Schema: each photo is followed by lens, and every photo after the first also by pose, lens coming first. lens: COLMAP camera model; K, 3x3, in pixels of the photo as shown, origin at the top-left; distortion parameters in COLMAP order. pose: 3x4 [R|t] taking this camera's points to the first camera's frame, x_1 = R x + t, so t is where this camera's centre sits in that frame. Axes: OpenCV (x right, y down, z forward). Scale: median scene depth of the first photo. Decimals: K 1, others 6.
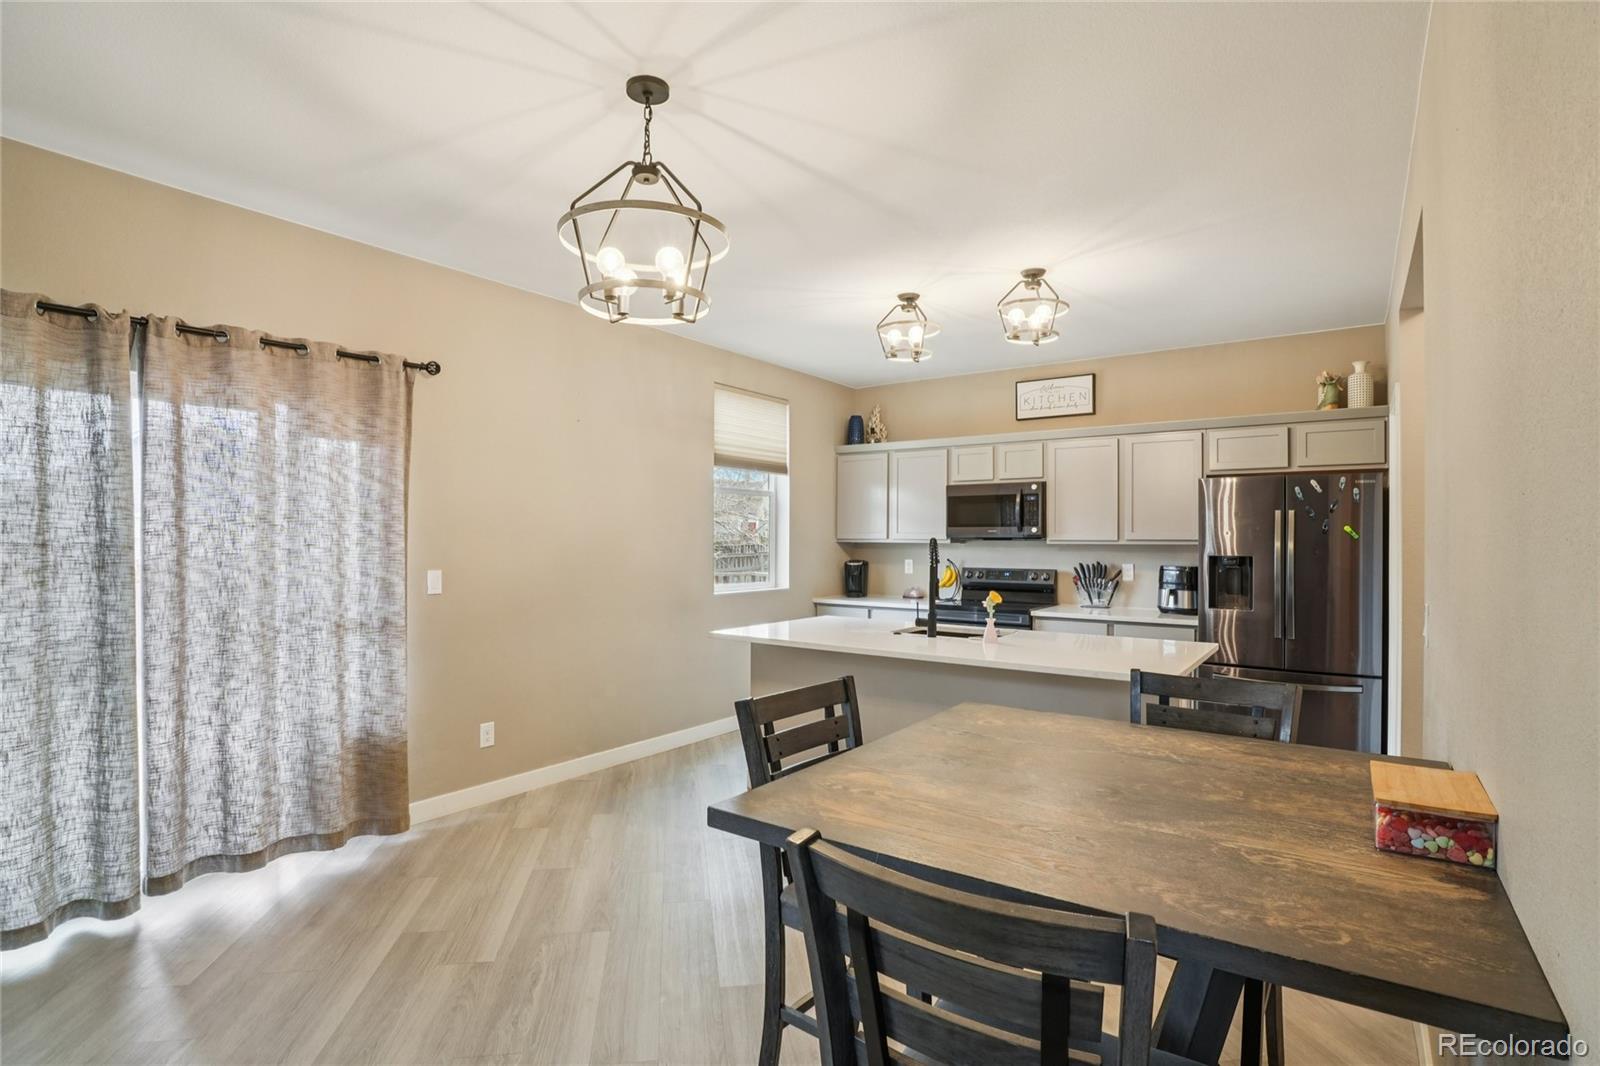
lens RADIAL K [[783.2, 0, 802.5], [0, 783.2, 535.0], [0, 0, 1]] dist [-0.044278, 0.010033]
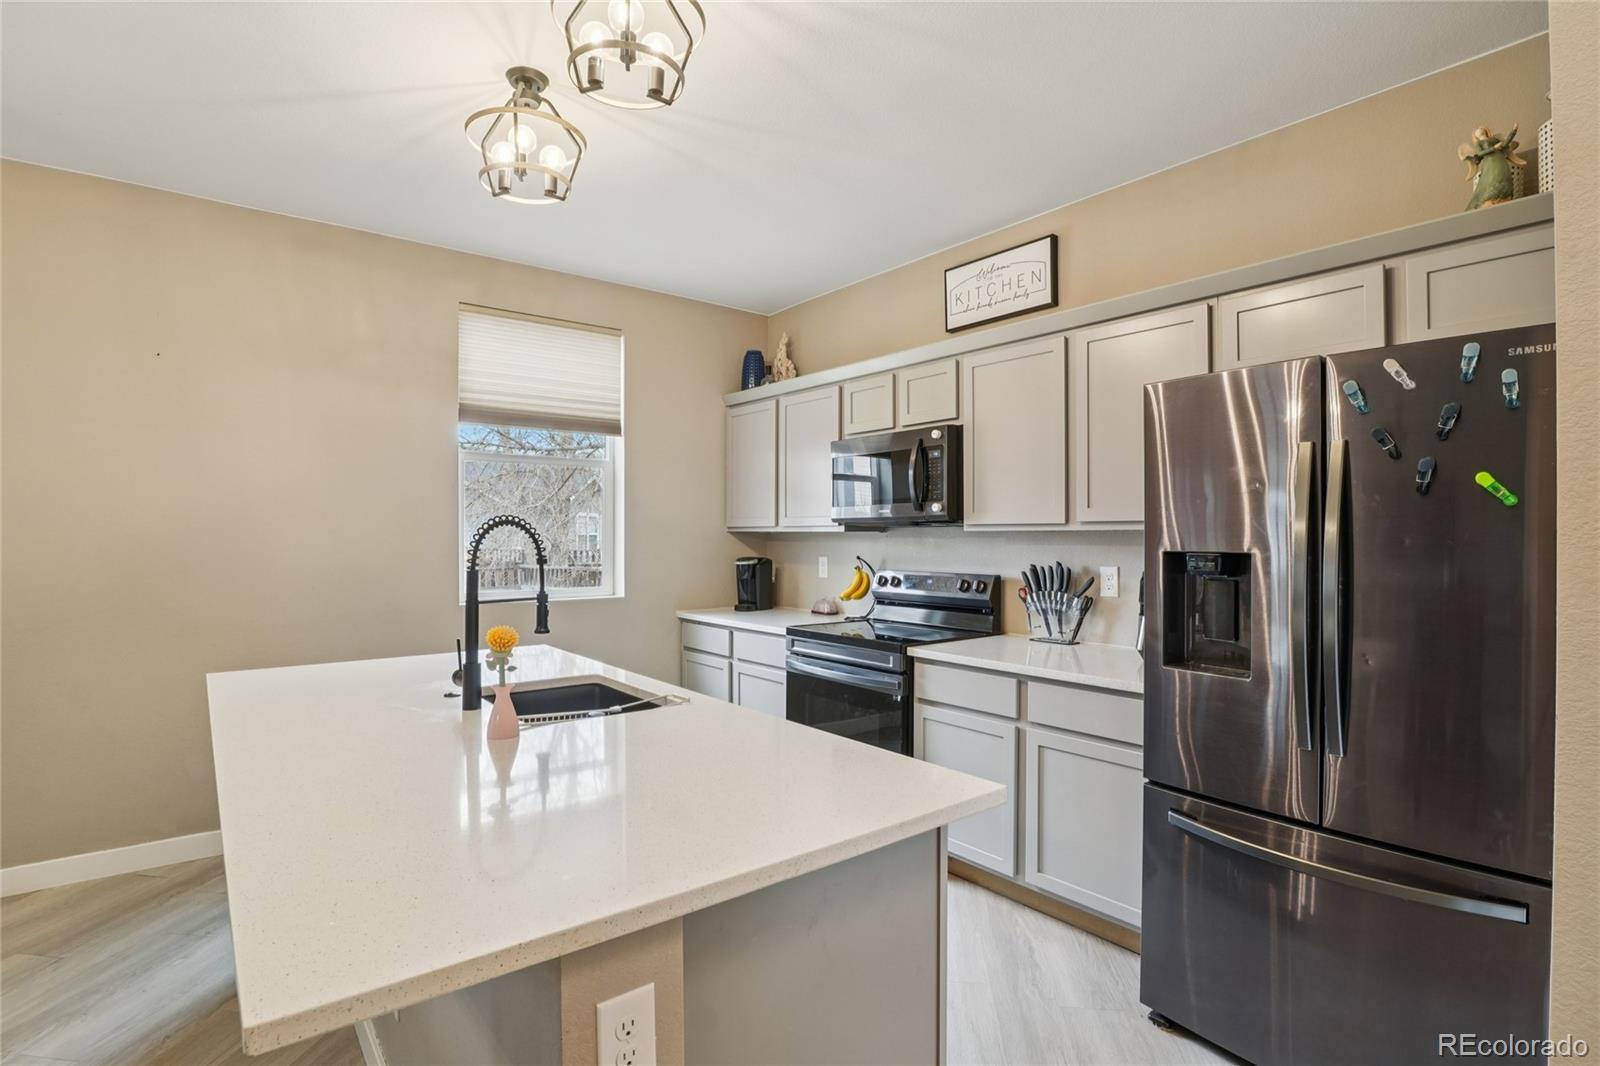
lens RADIAL K [[783.2, 0, 802.5], [0, 783.2, 535.0], [0, 0, 1]] dist [-0.044278, 0.010033]
pose [[0.962053, -0.004518, -0.272825, 0.358309], [0.006158, 0.999968, 0.005155, 0.010317], [0.272792, -0.006639, 0.962050, 0.403828]]
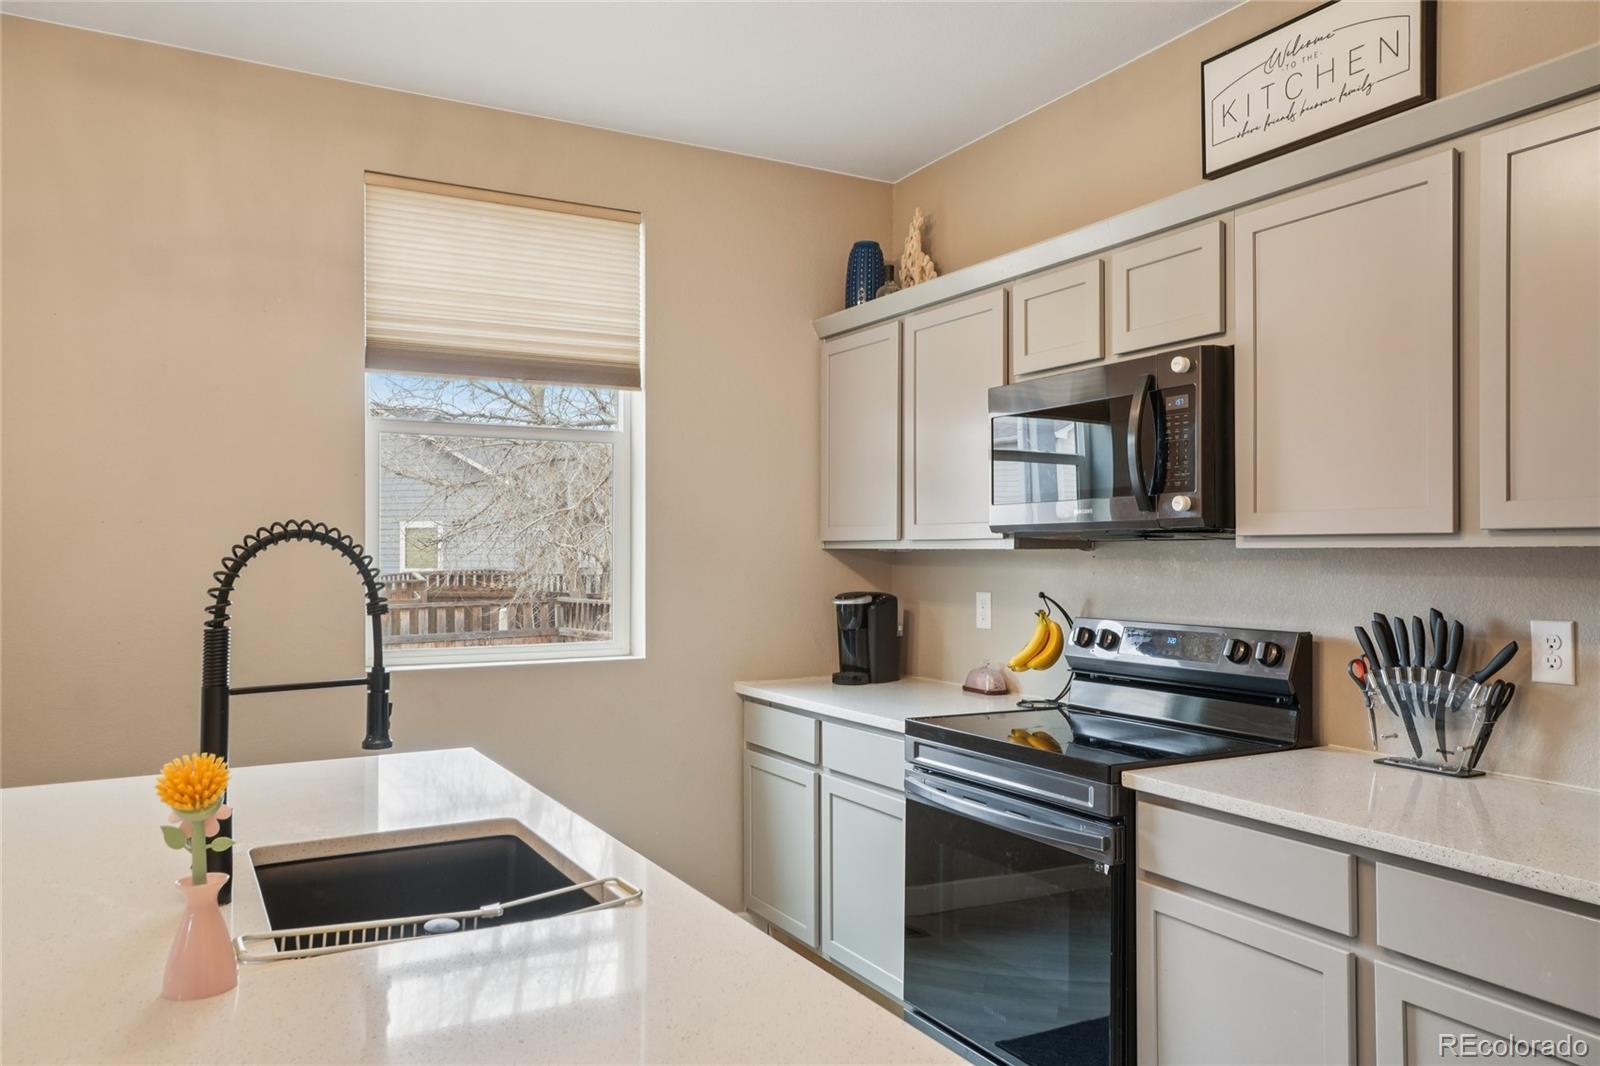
lens RADIAL K [[1156.3, 0, 803.2], [0, 1156.3, 541.7], [0, 0, 1]] dist [0.004157, 0.040637]
pose [[0.904191, -0.009127, -0.427031, 0.355220], [0.007717, 0.999958, -0.005032, 0.009484], [0.427058, 0.001254, 0.904223, 0.518129]]
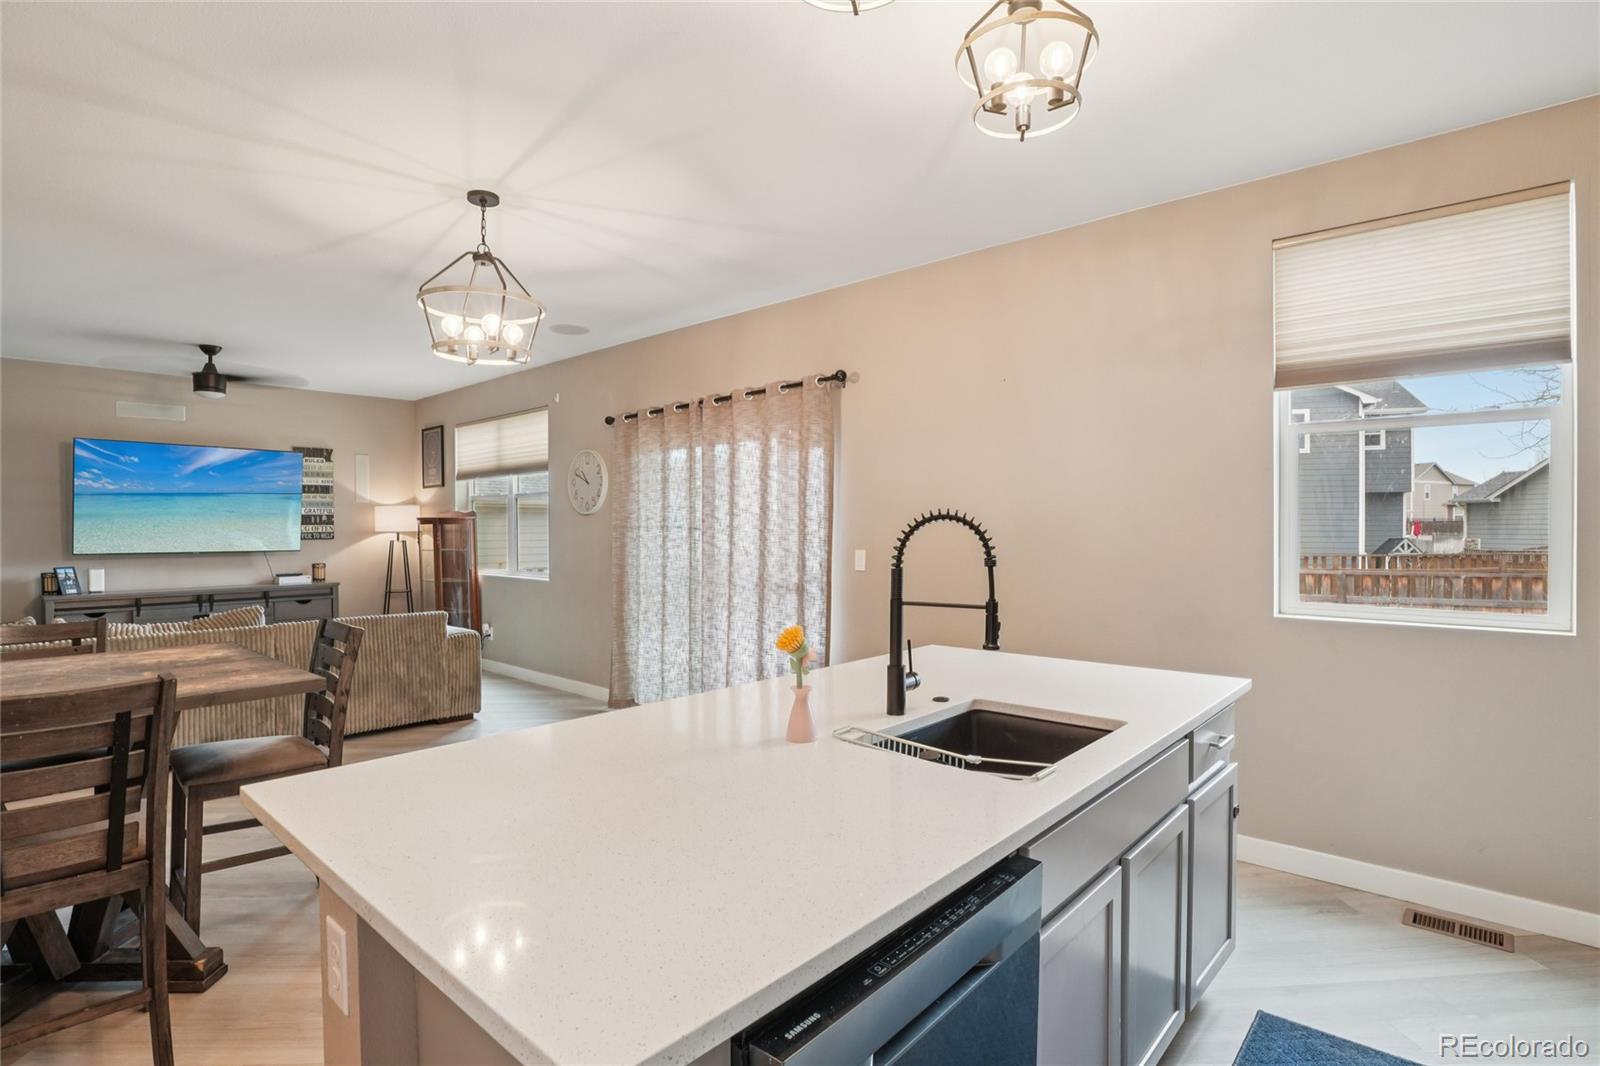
lens RADIAL K [[783.2, 0, 802.5], [0, 783.2, 535.0], [0, 0, 1]] dist [-0.044278, 0.010033]
pose [[-0.107918, 0.006801, -0.994137, 0.457940], [0.004924, 0.999968, 0.006307, 0.010726], [0.994148, -0.004215, -0.107948, 0.700016]]
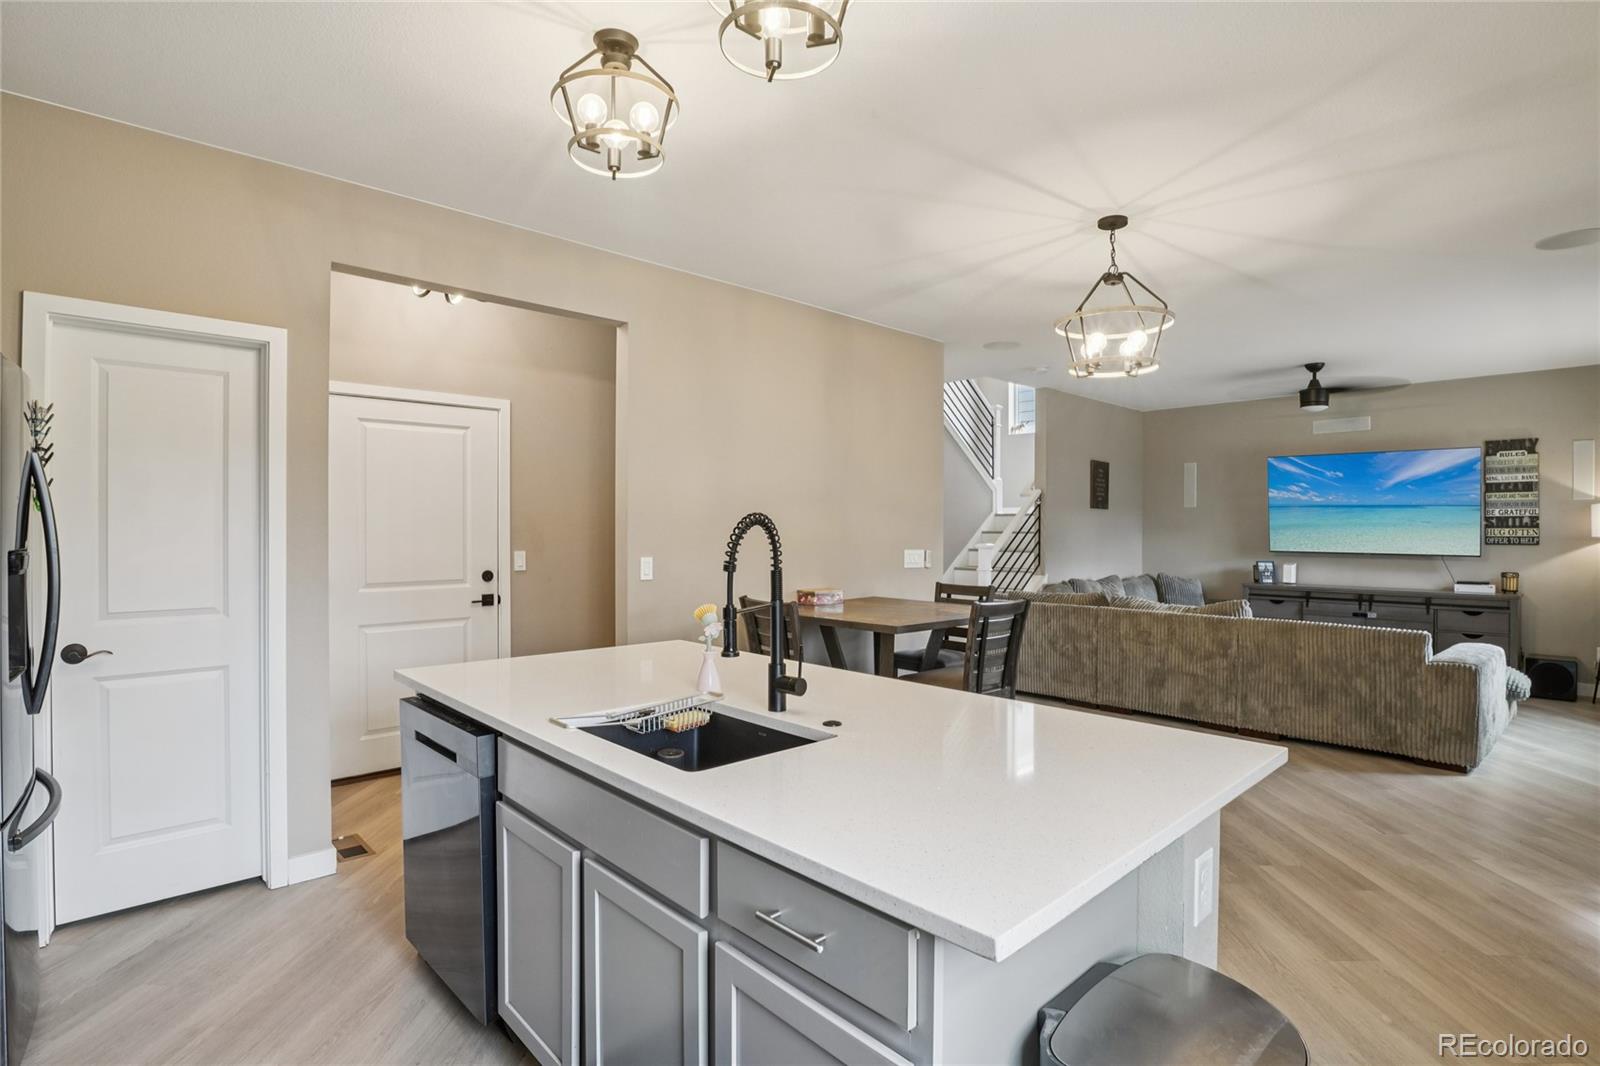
lens RADIAL K [[779.2, 0, 803.5], [0, 779.2, 530.9], [0, 0, 1]] dist [-0.041311, 0.006365]
pose [[-0.980473, -0.008223, 0.196482, 0.035810], [-0.008127, 0.999966, 0.001295, 0.008916], [-0.196486, -0.000327, -0.980507, 1.045725]]
